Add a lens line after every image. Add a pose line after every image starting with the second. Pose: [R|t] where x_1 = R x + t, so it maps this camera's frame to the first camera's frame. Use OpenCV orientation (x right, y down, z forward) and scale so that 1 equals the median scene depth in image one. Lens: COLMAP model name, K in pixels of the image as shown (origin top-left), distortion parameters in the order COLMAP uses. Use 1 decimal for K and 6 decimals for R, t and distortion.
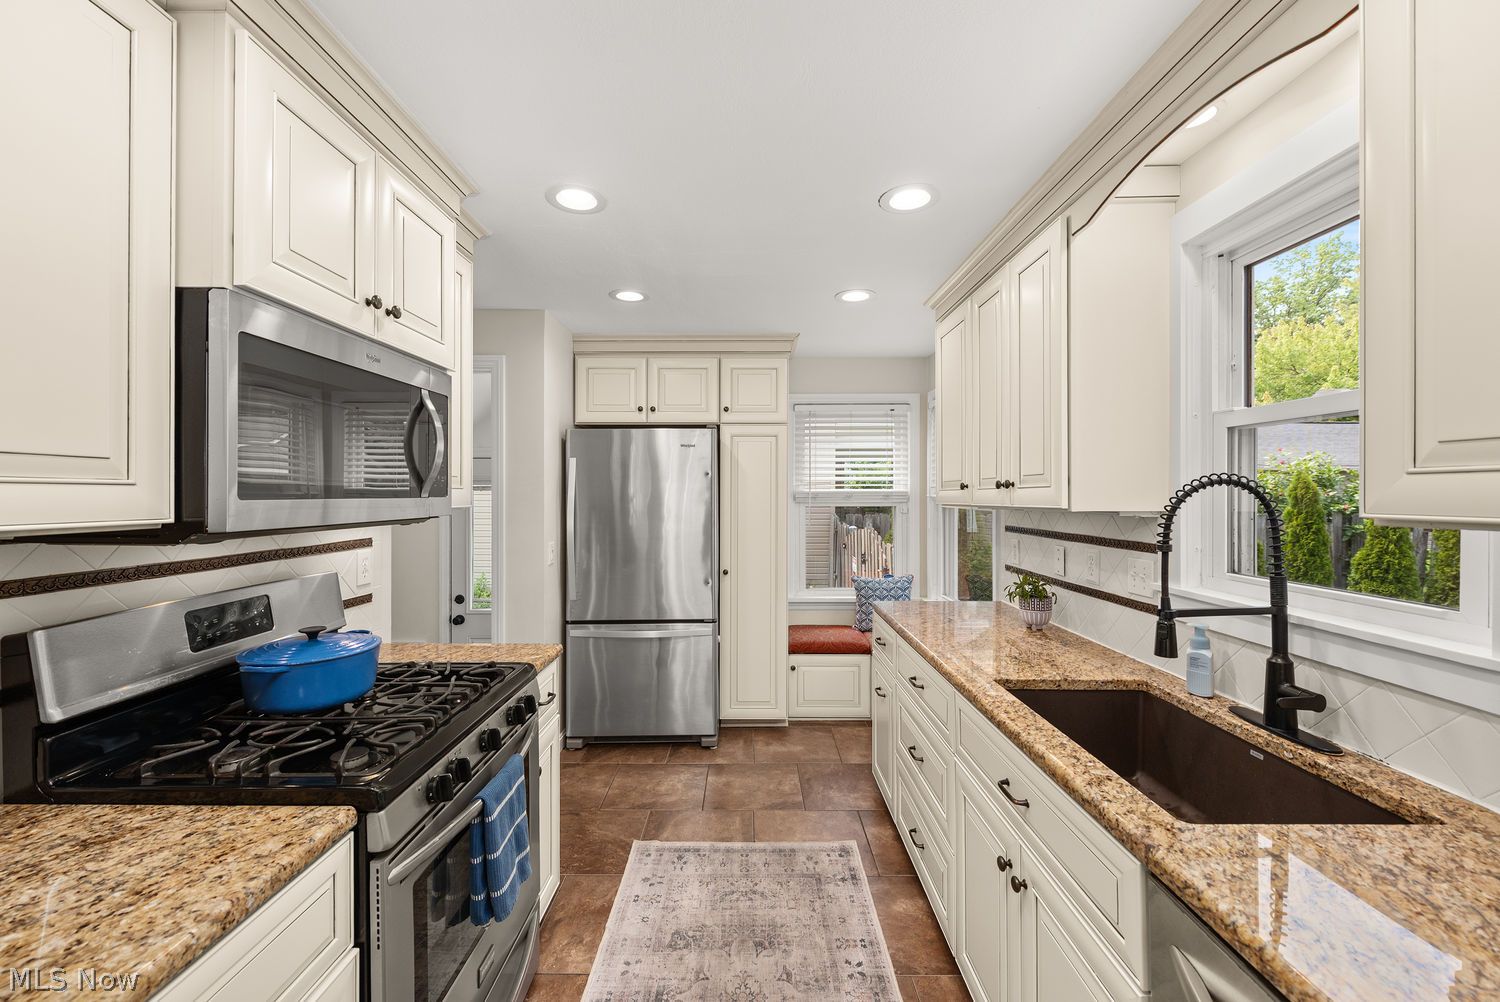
lens RADIAL K [[596.1, 0, 753.1], [0, 596.1, 495.3], [0, 0, 1]] dist [0.009716, -0.004124]
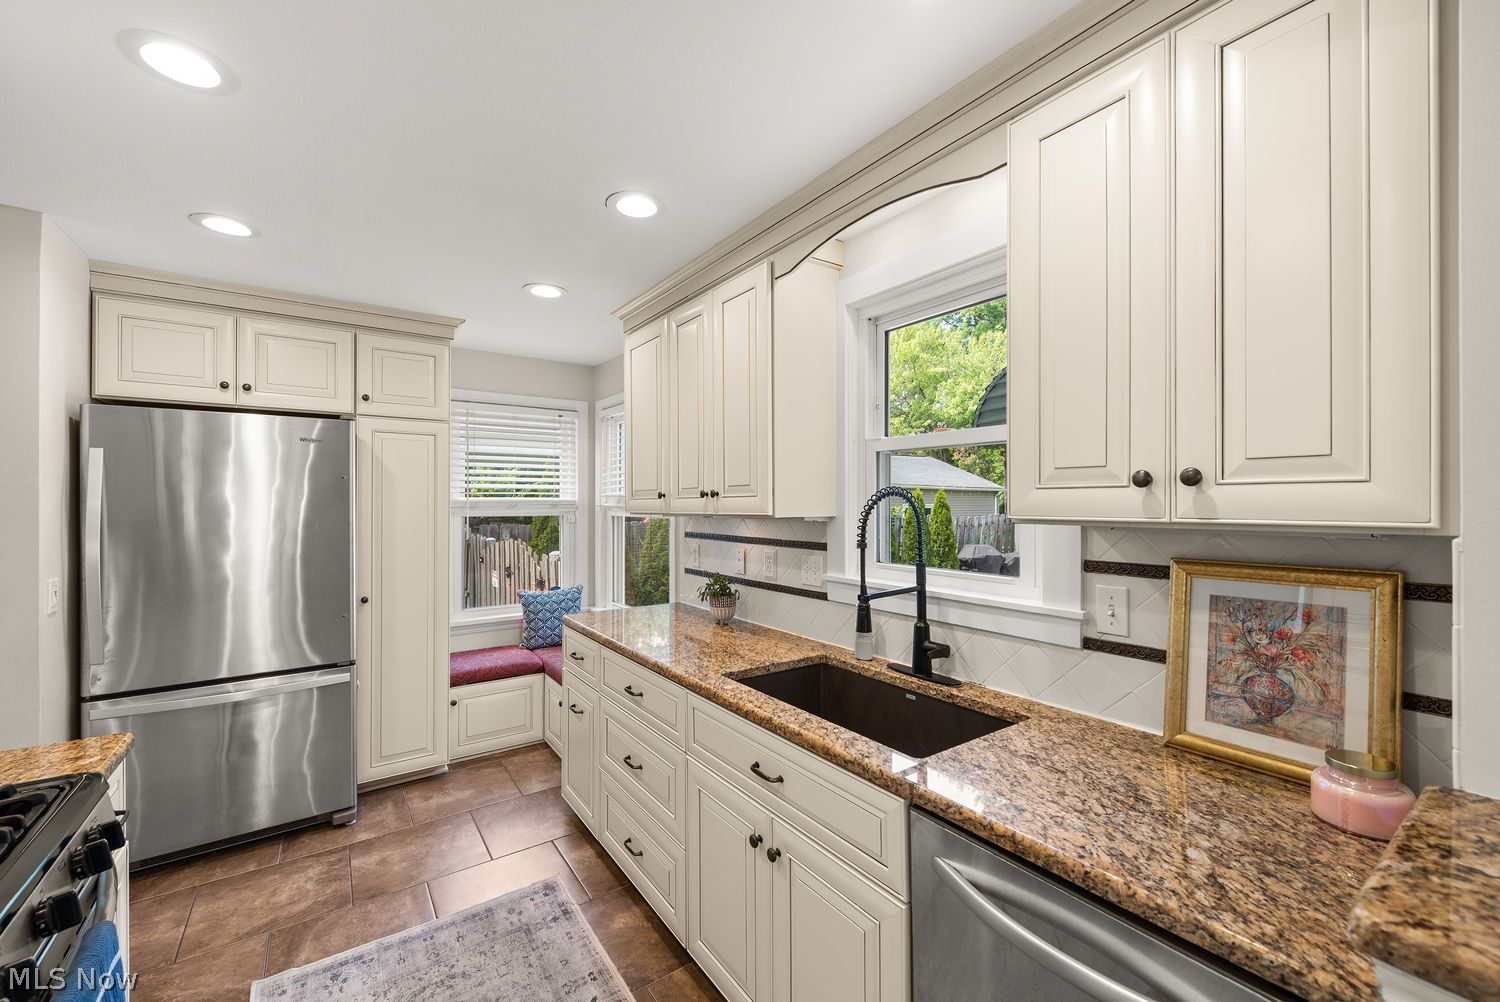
lens RADIAL K [[592.3, 0, 748.6], [0, 592.3, 503.7], [0, 0, 1]] dist [0.015625, -0.007569]
pose [[0.819619, -0.001813, 0.572906, -0.169174], [0.002065, 0.999998, 0.000211, -0.000747], [-0.572905, 0.001010, 0.819621, 0.090888]]
